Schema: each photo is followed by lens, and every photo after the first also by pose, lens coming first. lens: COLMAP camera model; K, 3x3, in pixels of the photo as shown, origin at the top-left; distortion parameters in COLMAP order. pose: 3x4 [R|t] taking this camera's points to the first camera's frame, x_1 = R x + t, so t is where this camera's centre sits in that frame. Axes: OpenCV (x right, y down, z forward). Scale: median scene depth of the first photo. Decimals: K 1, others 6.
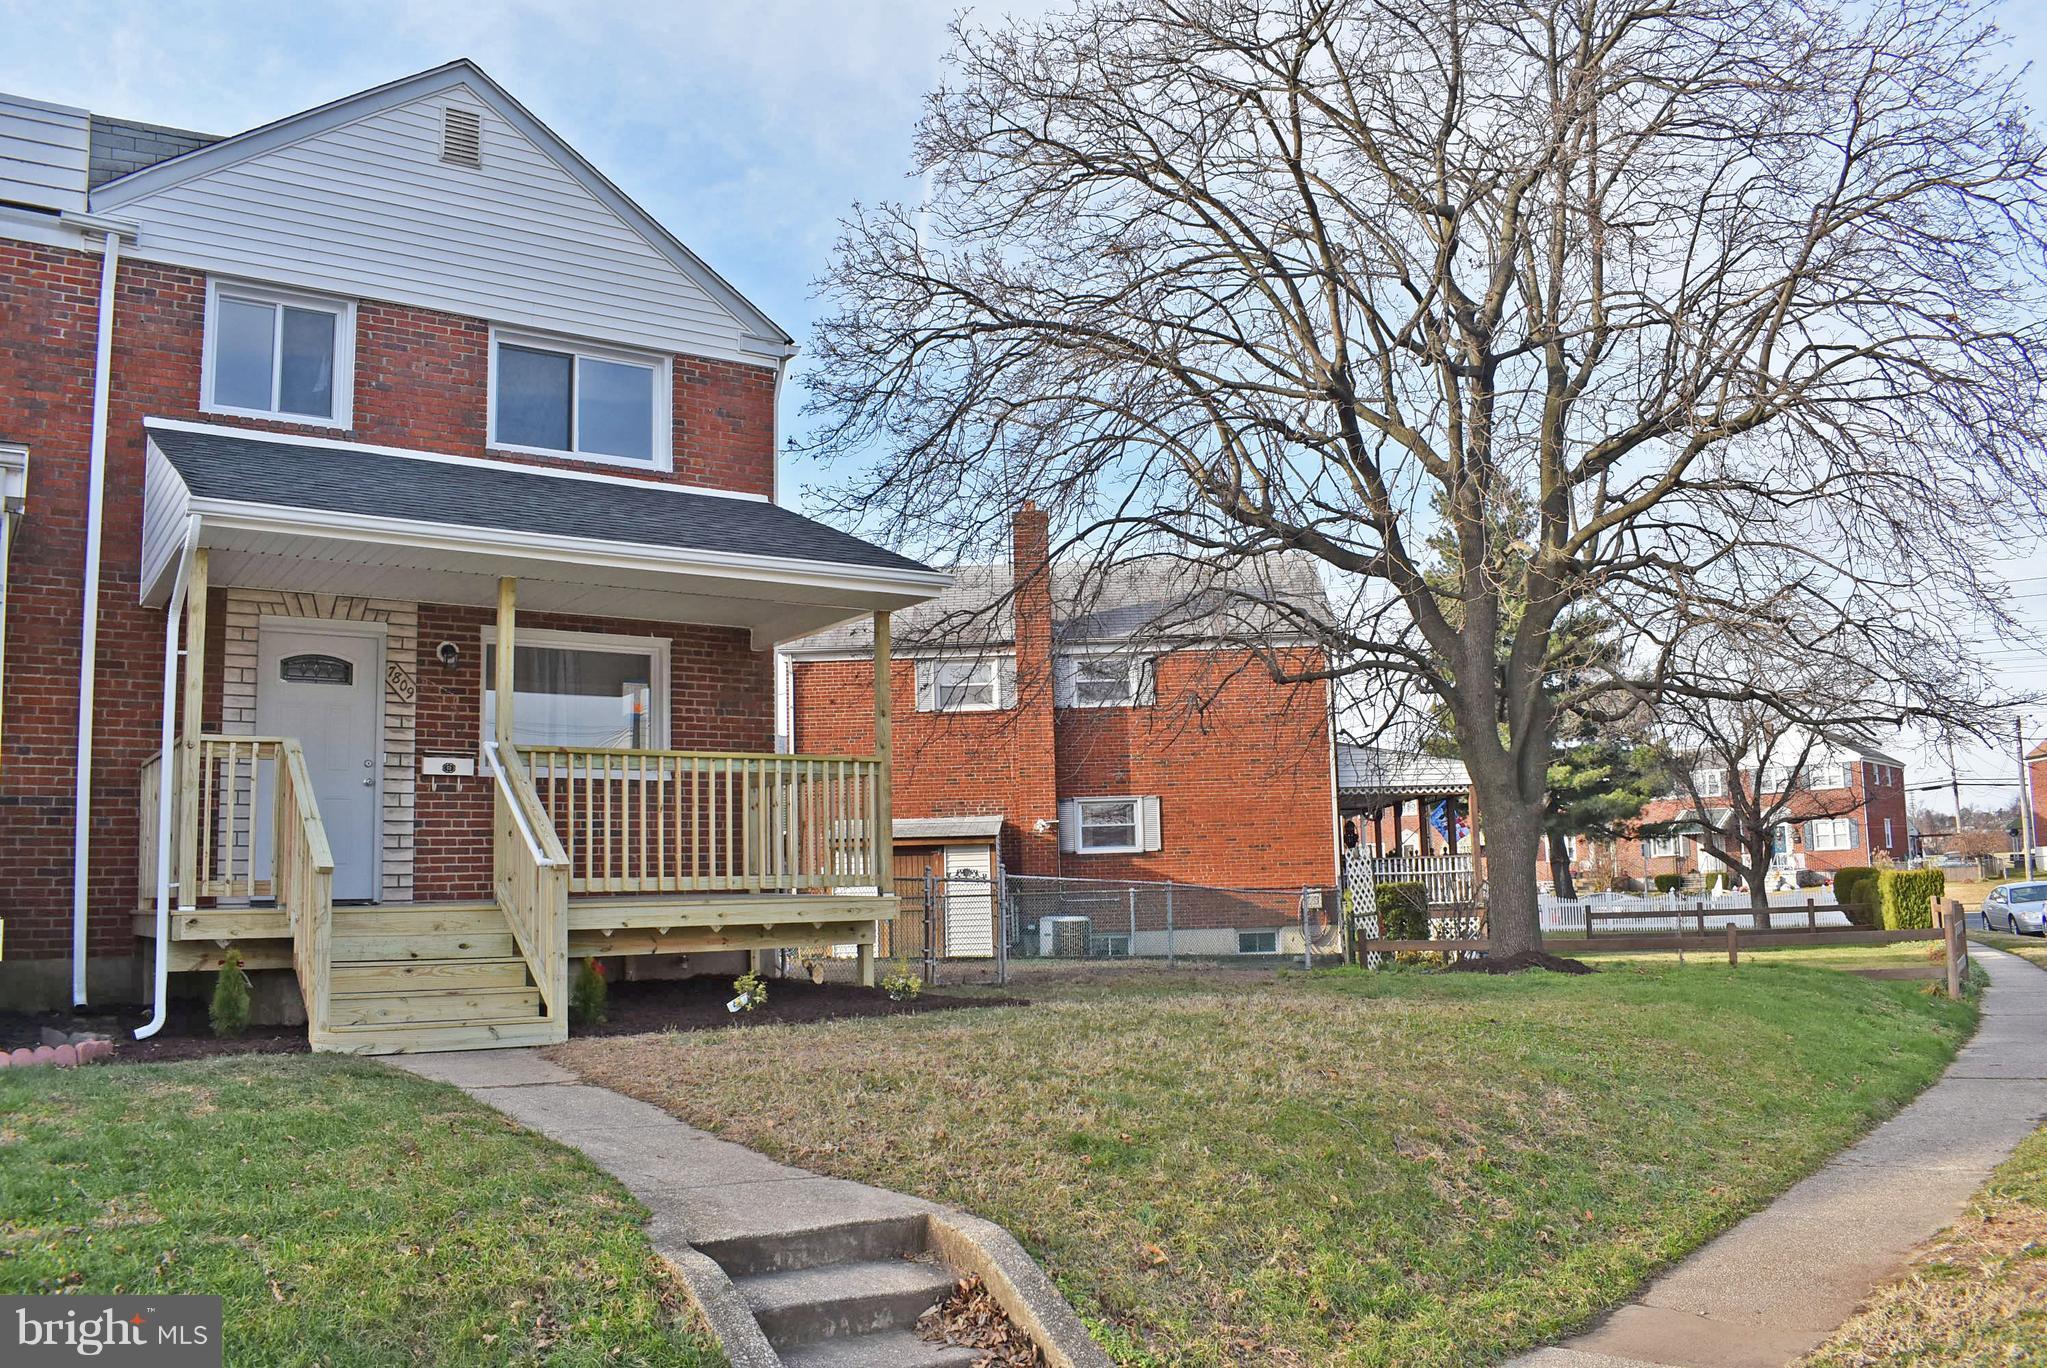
lens RADIAL K [[1604.6, 0, 1019.6], [0, 1604.6, 697.8], [0, 0, 1]] dist [-0.100366, 0.021992]
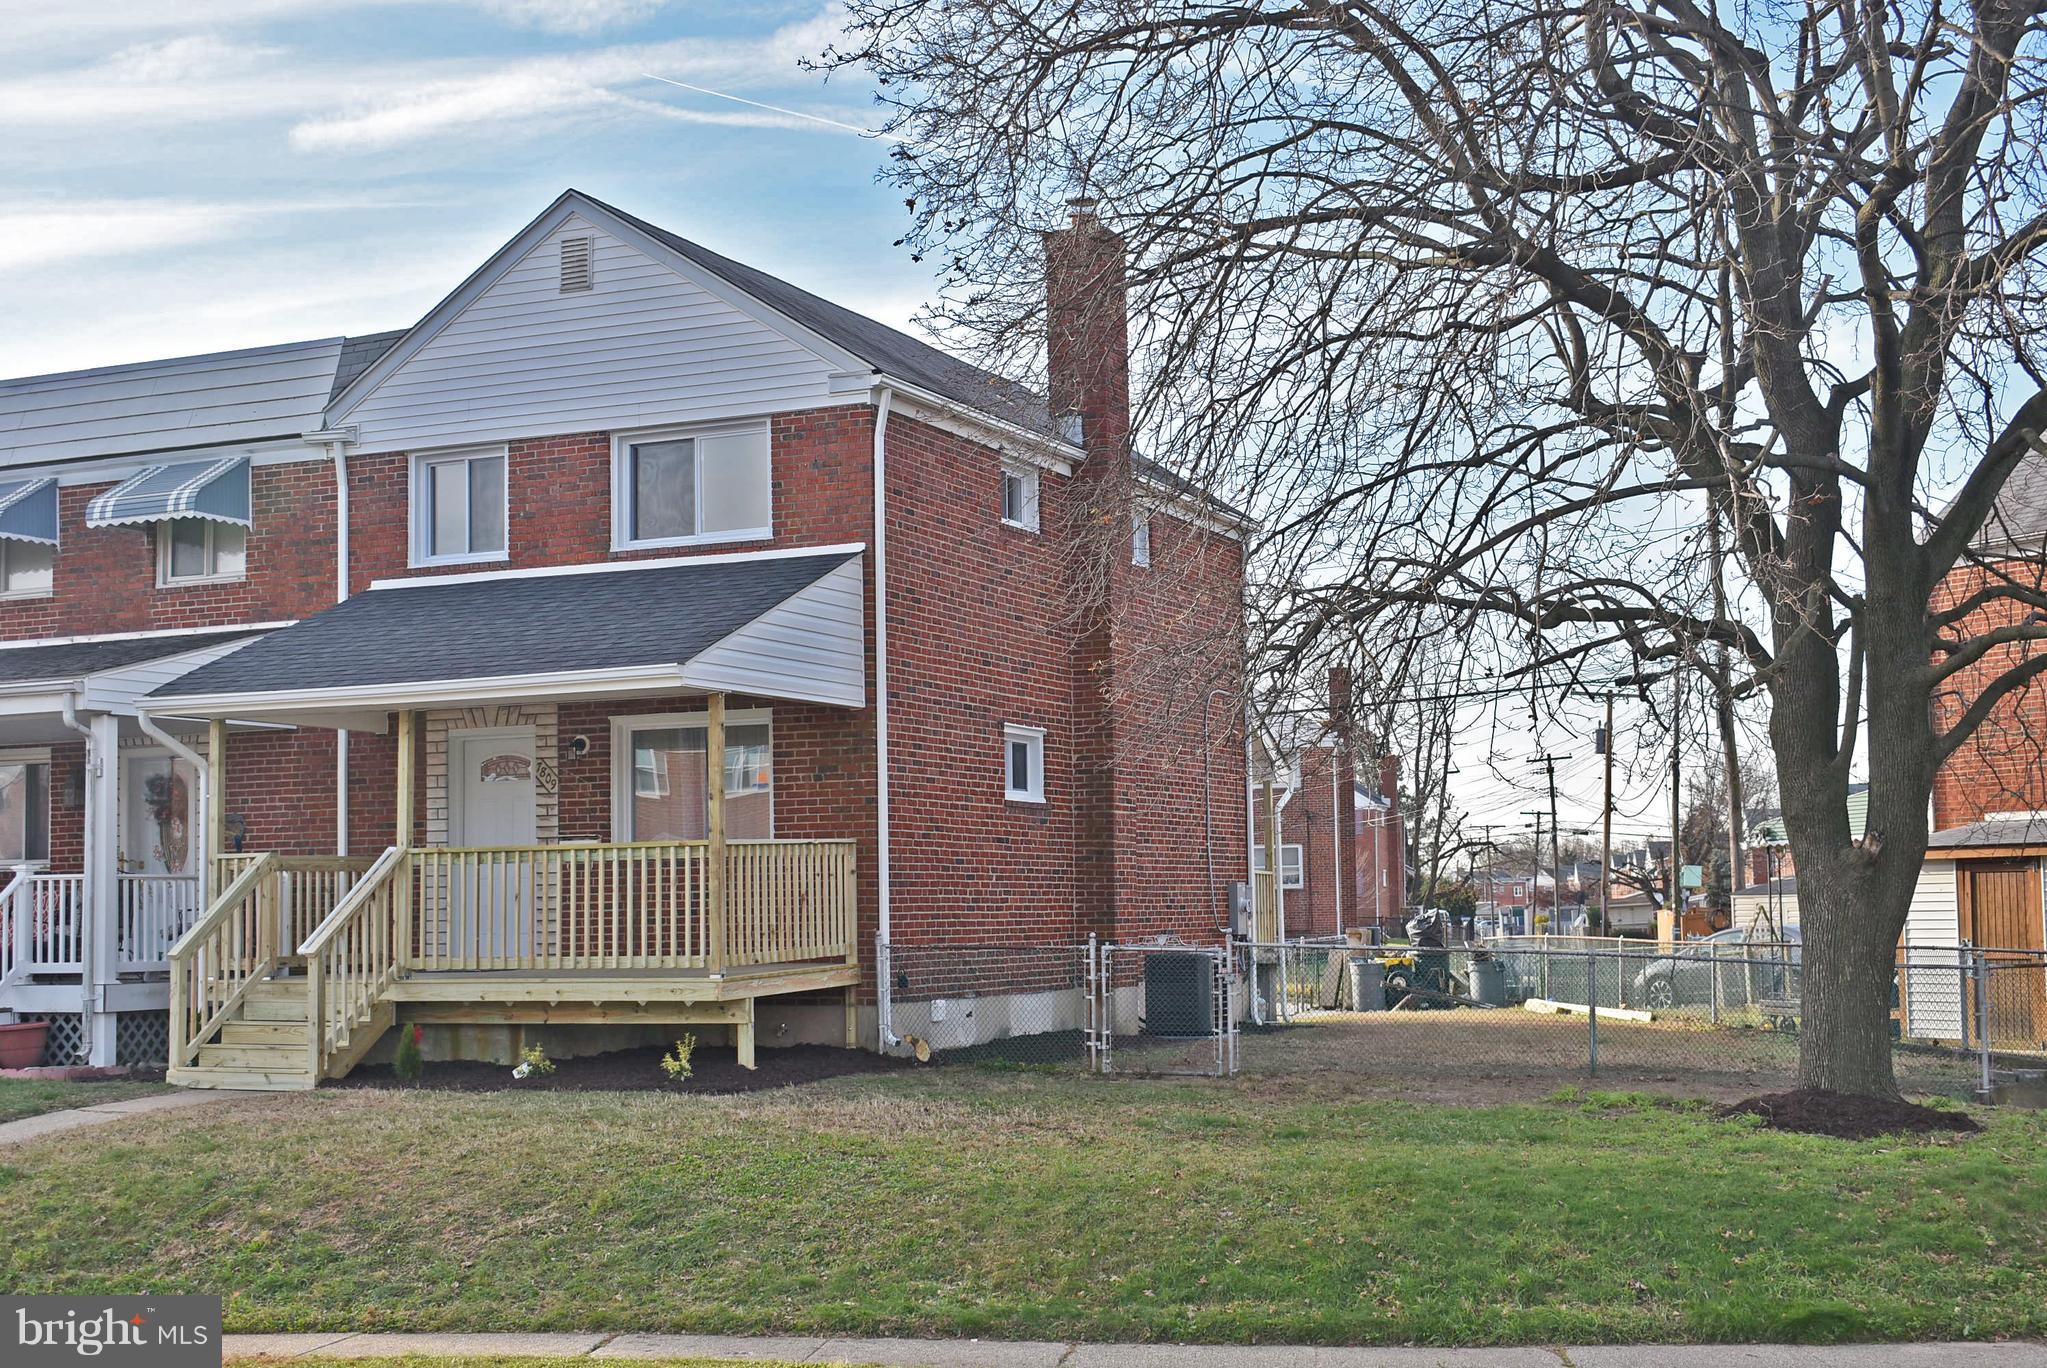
lens RADIAL K [[2654.8, 0, 1023.6], [0, 2654.8, 682.0], [0, 0, 1]] dist [-0.045466, 0.000000]
pose [[0.521079, -0.054386, -0.851774, 1.414120], [0.106374, 0.994325, 0.001587, -0.043176], [0.846853, -0.091434, 0.523907, 0.290829]]
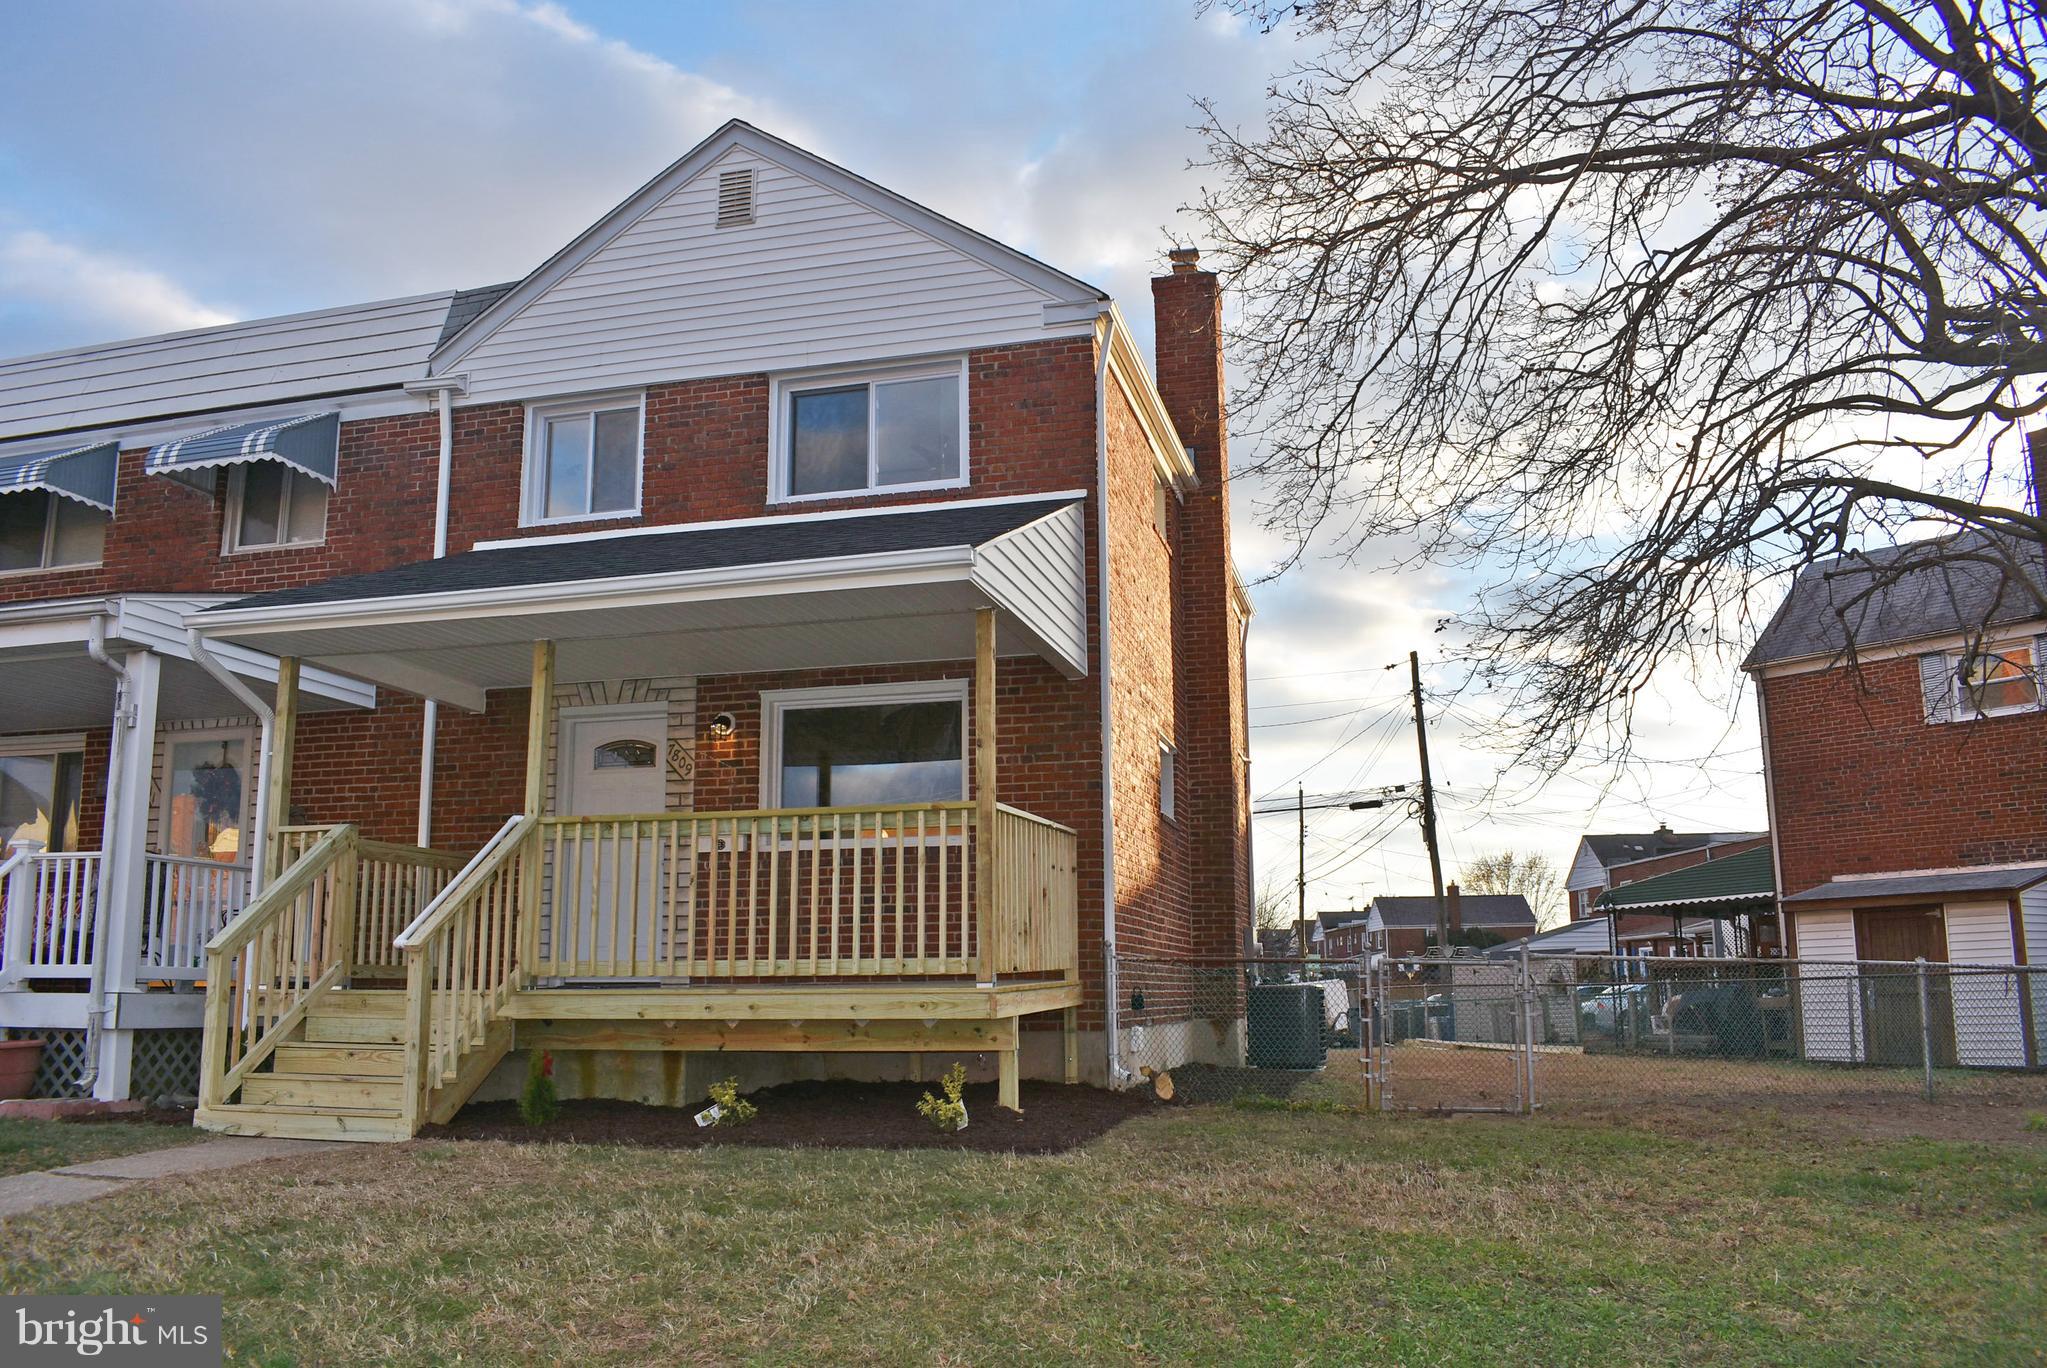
lens RADIAL K [[1604.6, 0, 1026.5], [0, 1604.6, 688.9], [0, 0, 1]] dist [-0.100366, 0.021992]
pose [[0.653278, -0.121859, -0.747247, 0.487066], [0.084725, 0.992530, -0.087788, 0.051105], [0.752362, -0.005961, 0.658723, 0.506655]]
